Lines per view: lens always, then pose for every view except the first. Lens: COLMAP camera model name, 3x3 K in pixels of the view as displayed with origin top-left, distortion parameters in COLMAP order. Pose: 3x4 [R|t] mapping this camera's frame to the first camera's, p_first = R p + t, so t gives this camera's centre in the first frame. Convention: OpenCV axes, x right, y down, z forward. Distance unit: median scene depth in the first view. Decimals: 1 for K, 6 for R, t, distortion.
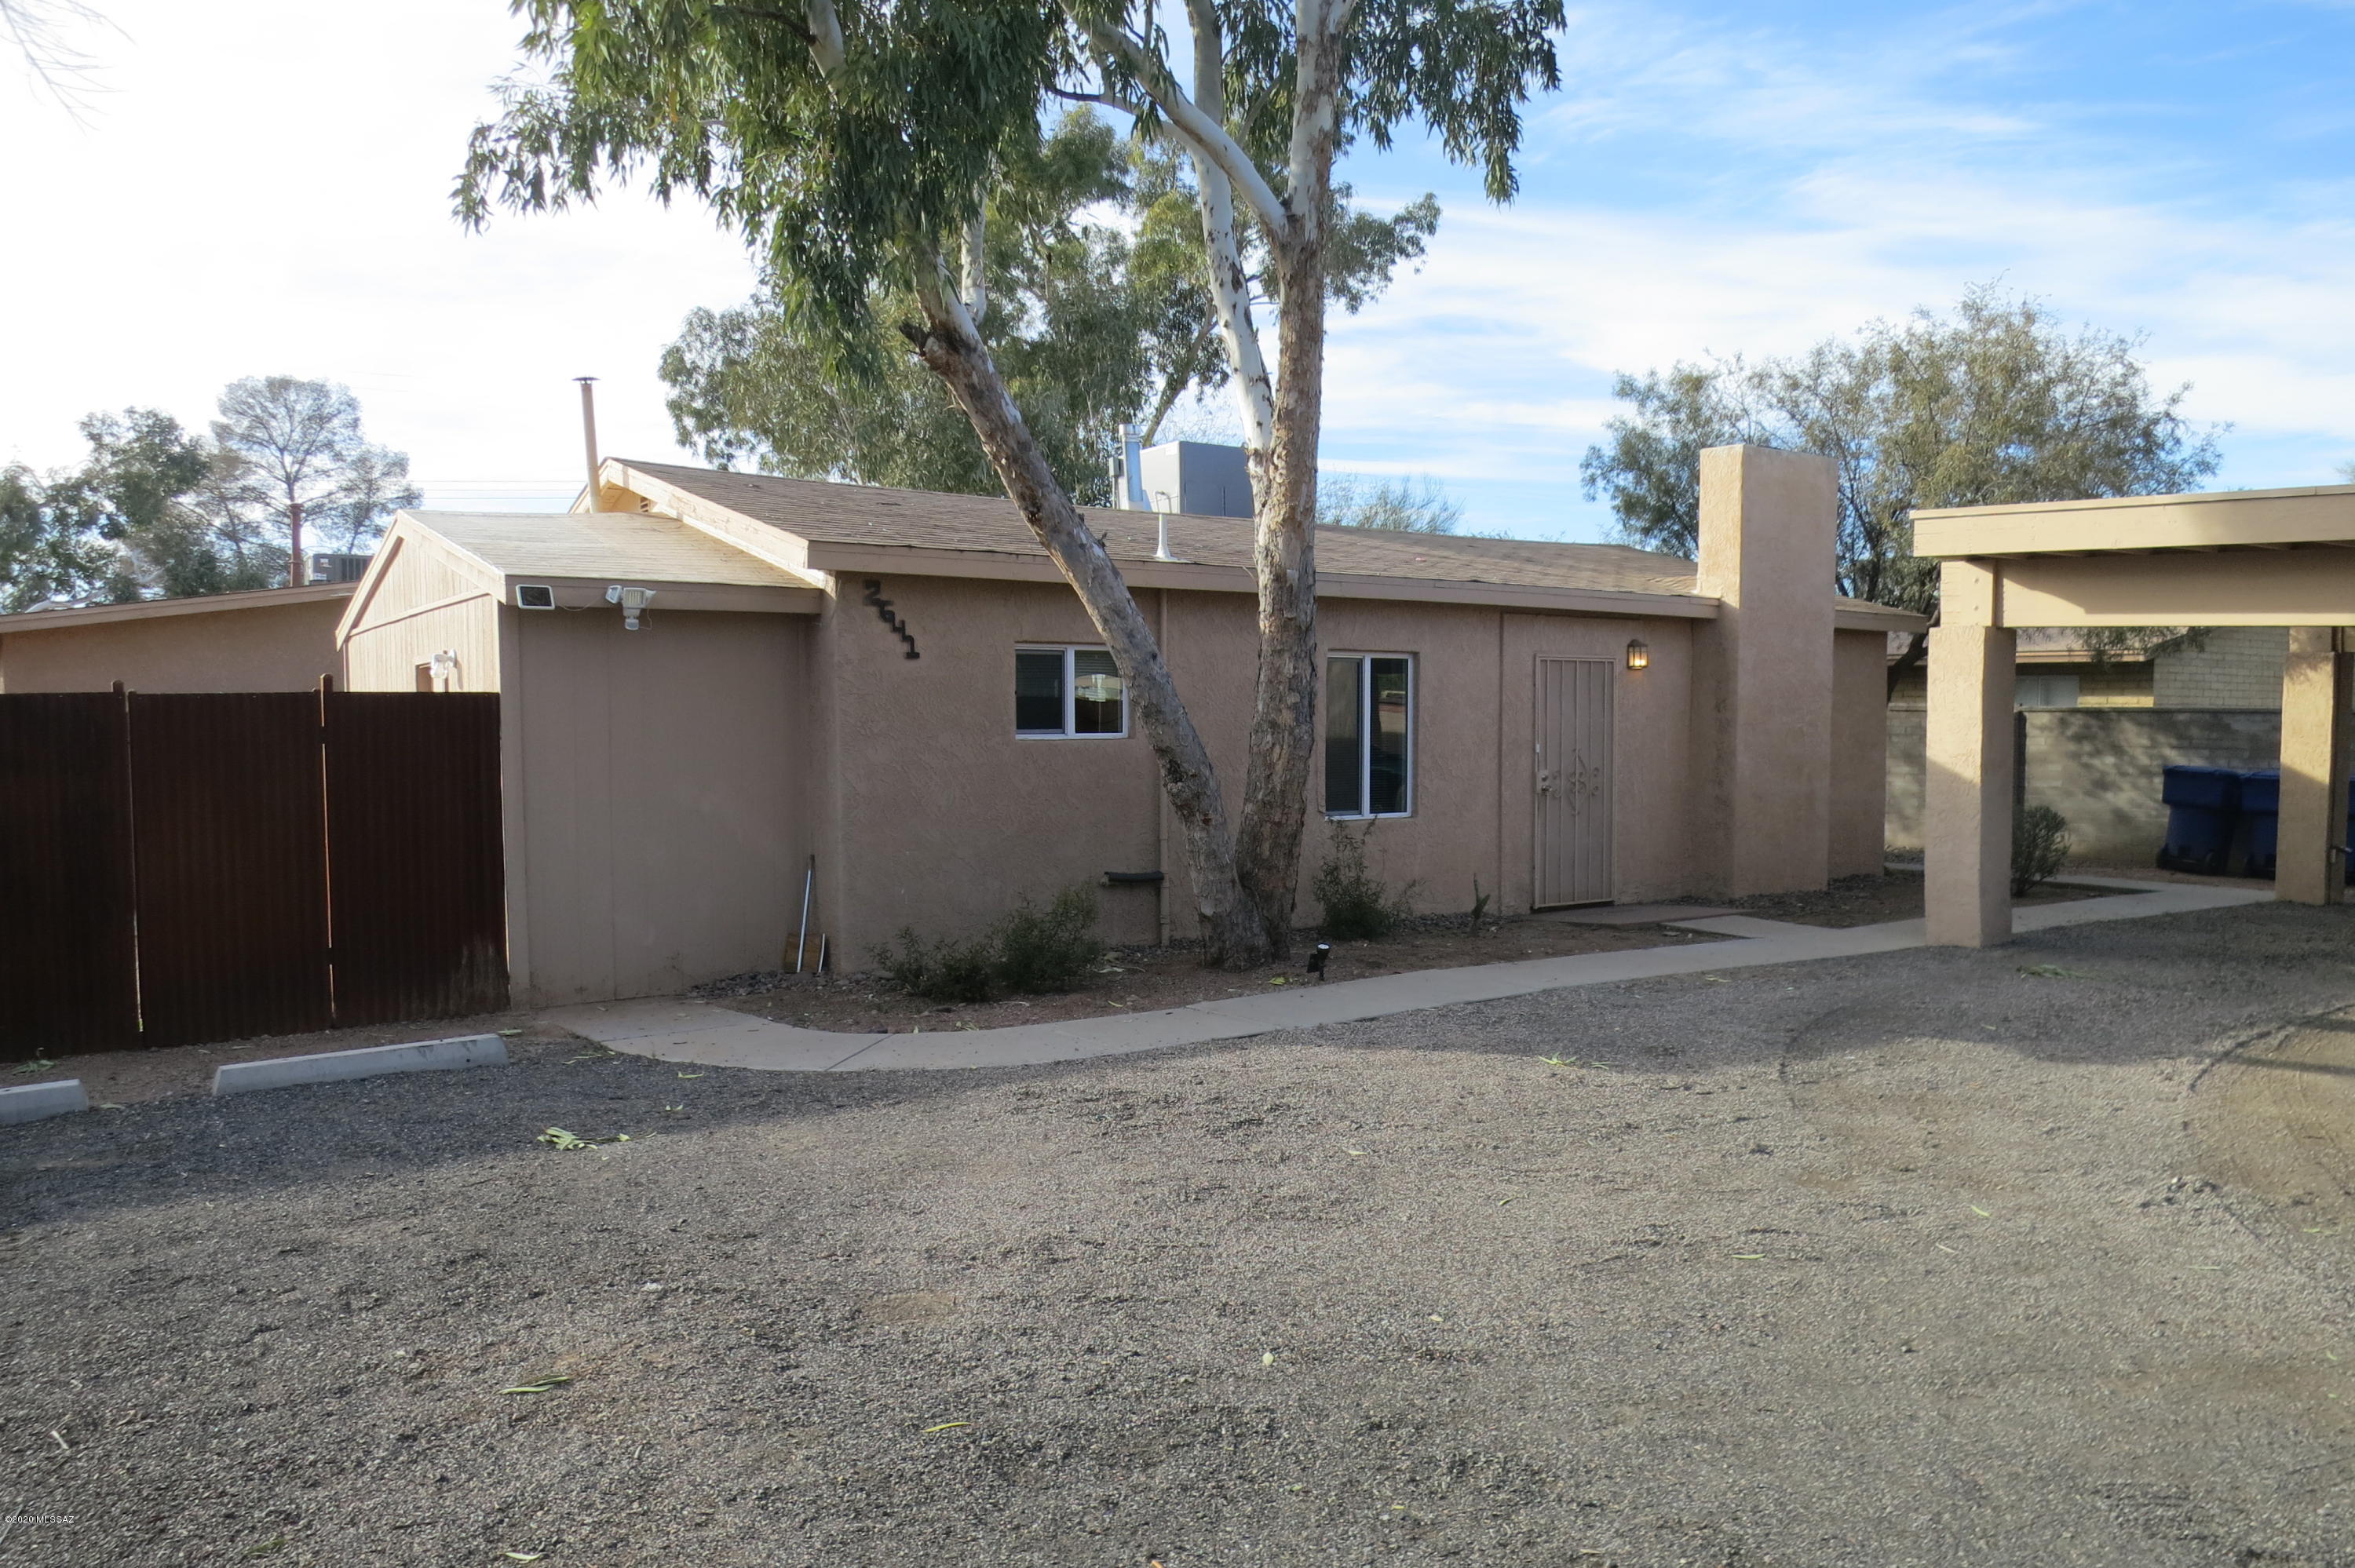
lens RADIAL K [[1694.8, 0, 1183.7], [0, 1694.8, 787.8], [0, 0, 1]] dist [-0.006426, -0.005724]
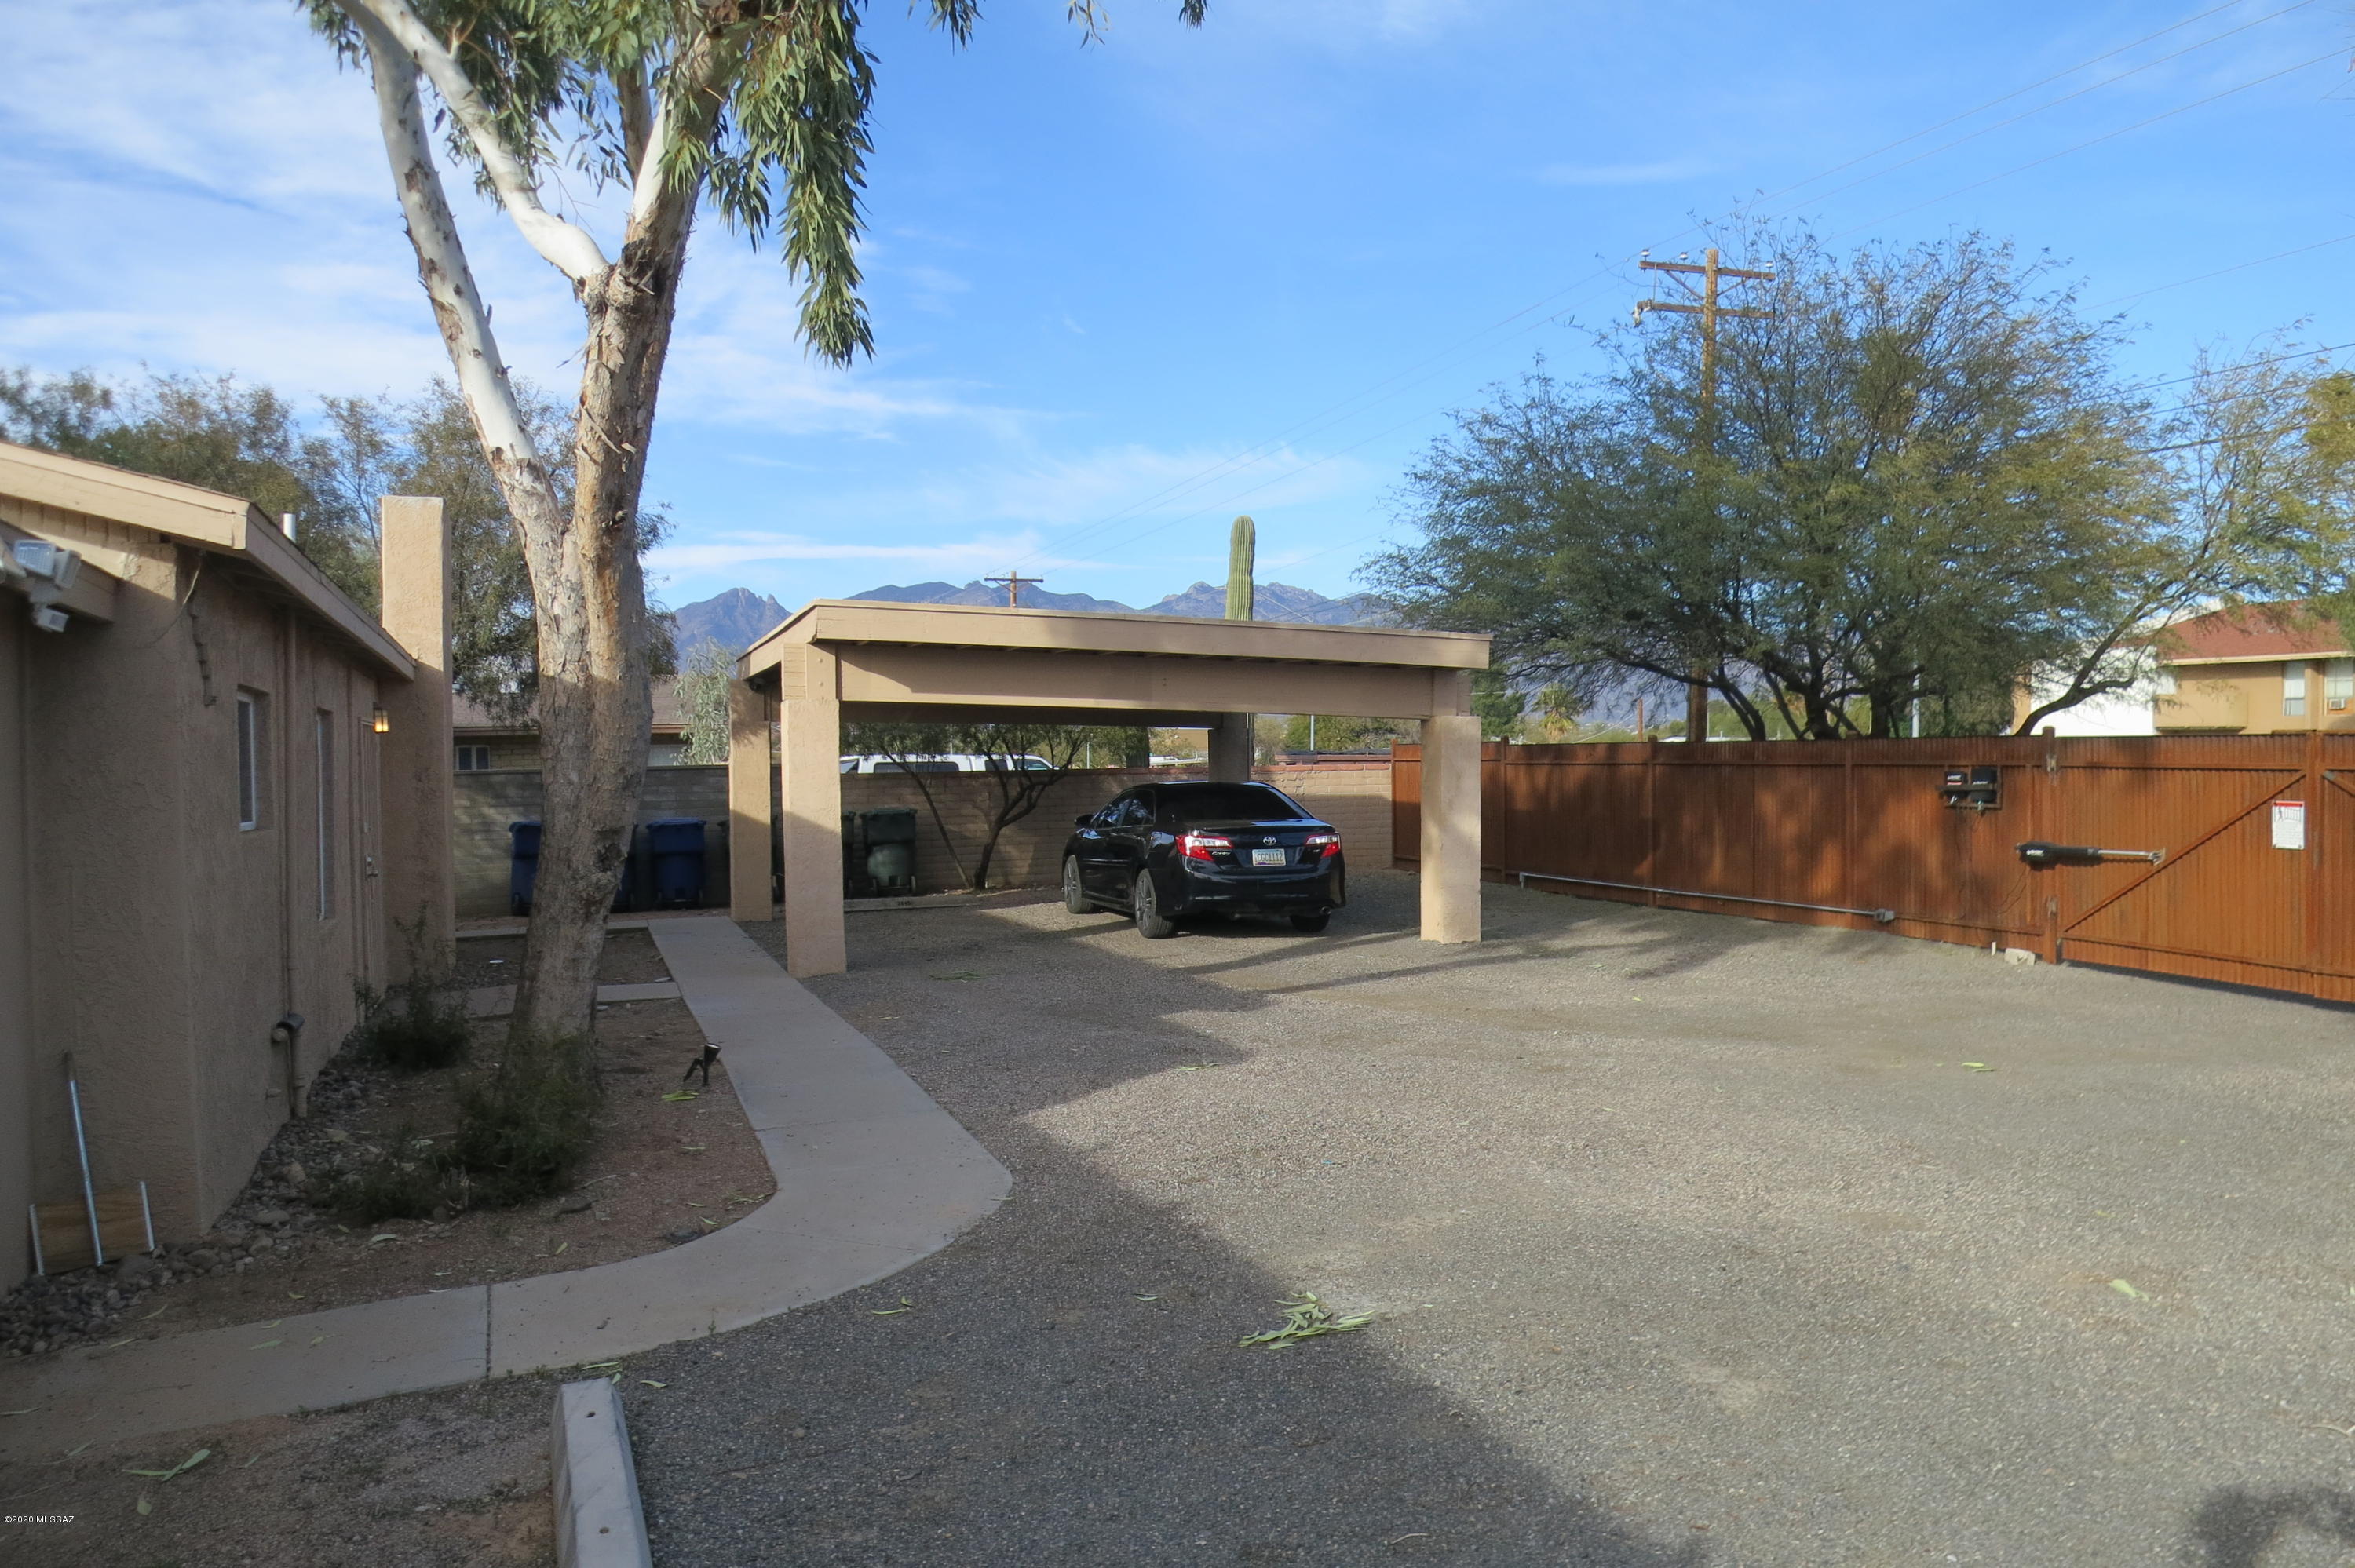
lens RADIAL K [[1694.8, 0, 1180.2], [0, 1694.8, 781.0], [0, 0, 1]] dist [-0.006426, -0.005724]
pose [[0.183325, -0.025044, 0.982733, -0.535164], [0.068471, 0.997573, 0.012649, -0.029622], [-0.980665, 0.064970, 0.184595, 0.439291]]
